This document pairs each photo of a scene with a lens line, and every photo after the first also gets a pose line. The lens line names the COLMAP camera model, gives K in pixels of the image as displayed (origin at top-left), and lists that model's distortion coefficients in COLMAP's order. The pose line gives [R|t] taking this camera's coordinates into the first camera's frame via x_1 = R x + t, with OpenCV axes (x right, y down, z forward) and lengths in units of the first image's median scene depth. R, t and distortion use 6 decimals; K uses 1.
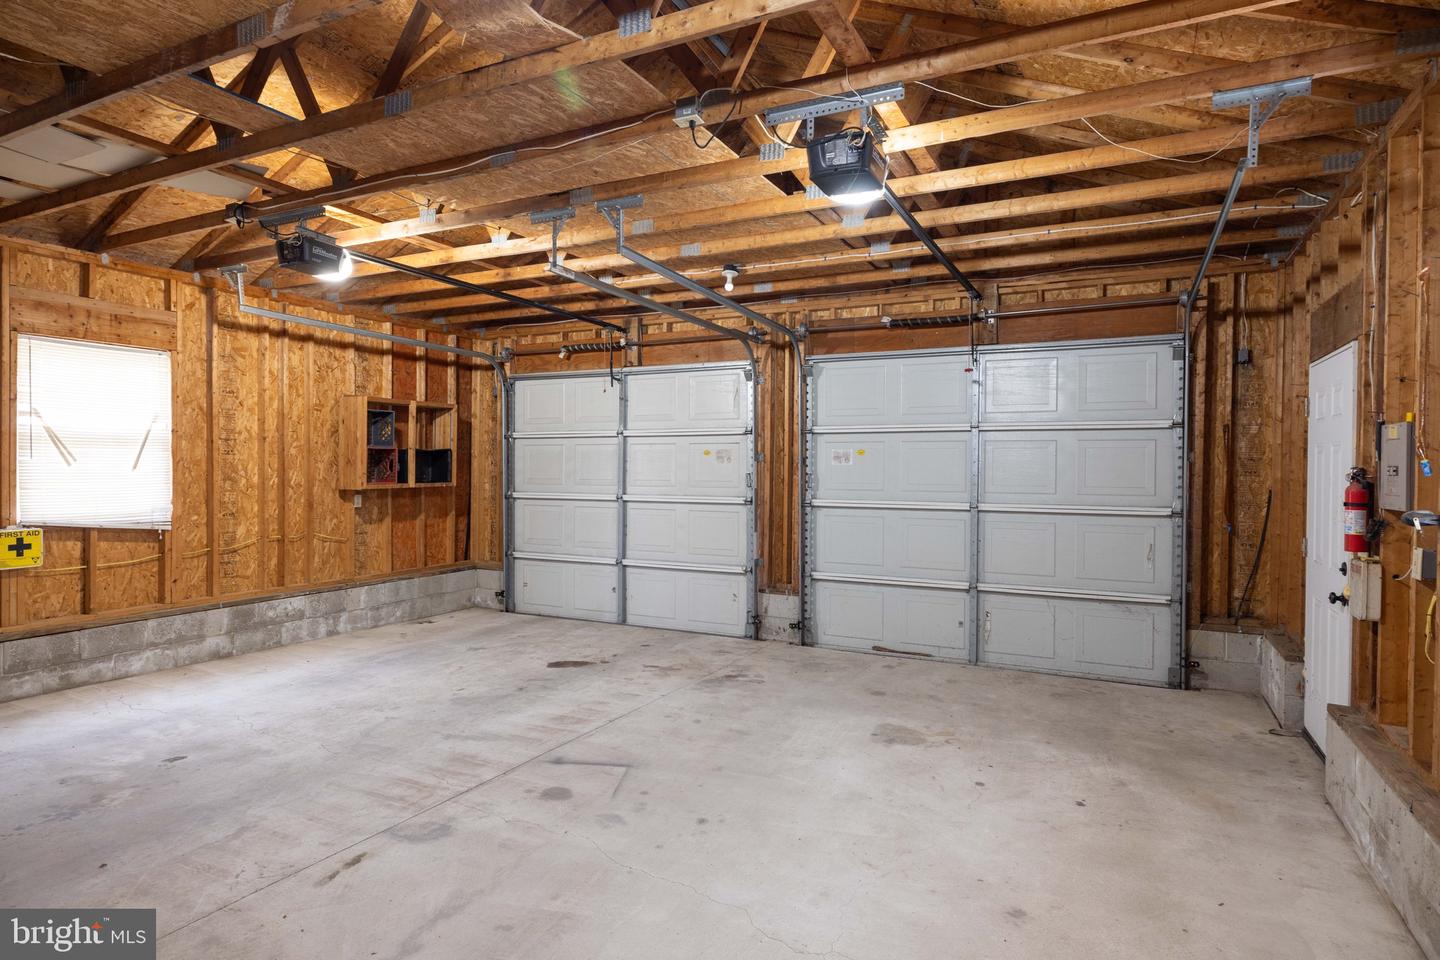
lens RADIAL K [[806.9, 0, 715.2], [0, 806.9, 481.3], [0, 0, 1]] dist [0.000674, -0.000439]
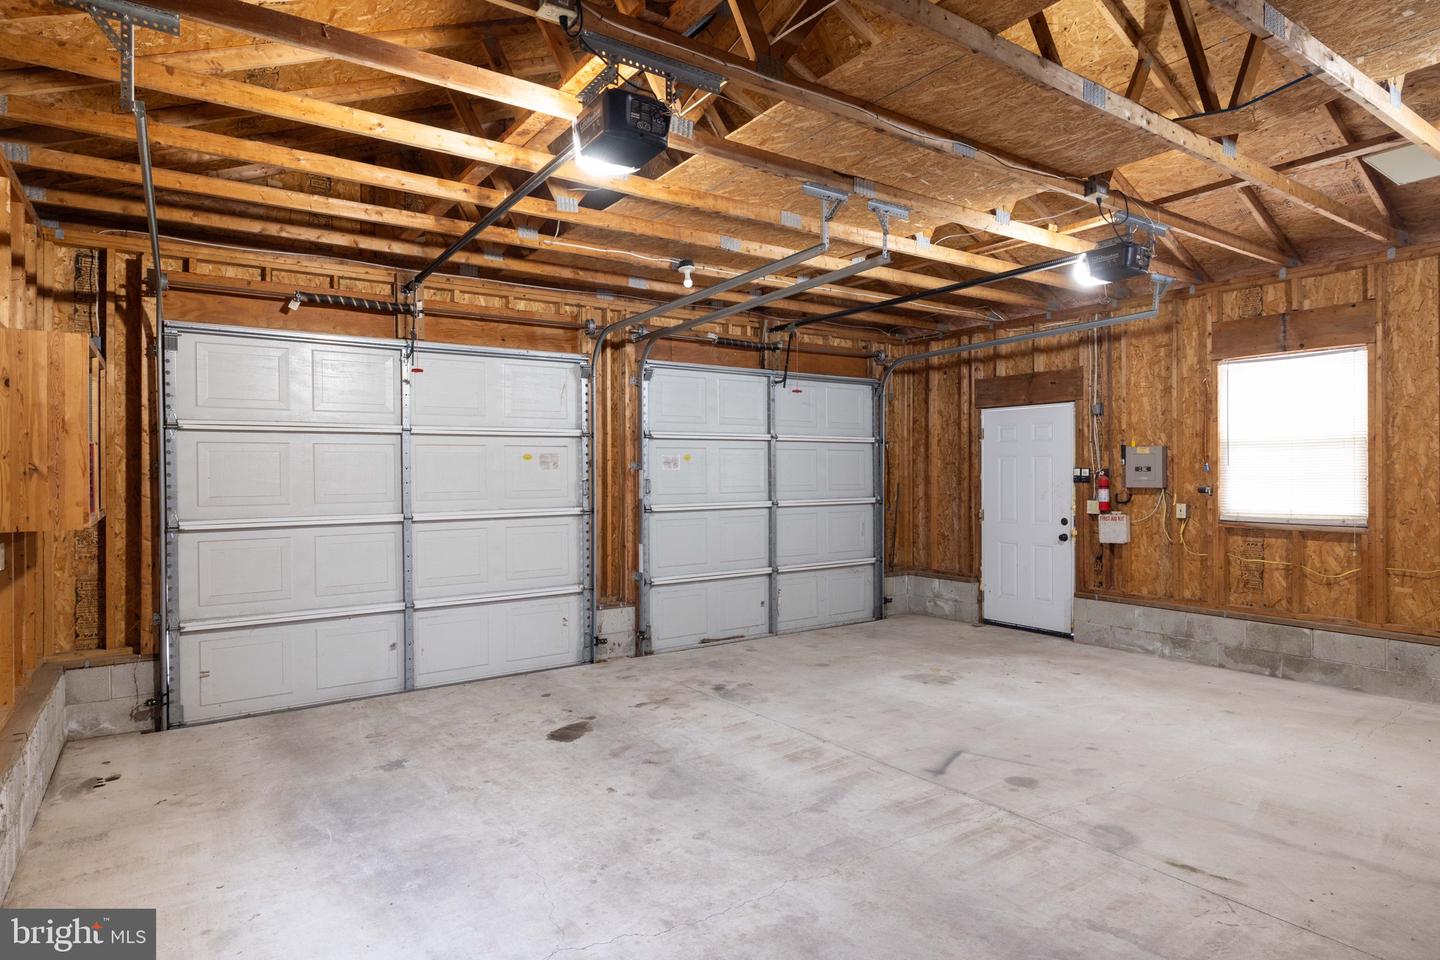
lens RADIAL K [[806.9, 0, 715.2], [0, 806.9, 481.3], [0, 0, 1]] dist [0.000674, -0.000439]
pose [[0.470494, -0.019172, 0.882195, -0.994931], [0.026390, 0.999622, 0.007649, -0.017166], [-0.882008, 0.019683, 0.470822, 0.648632]]
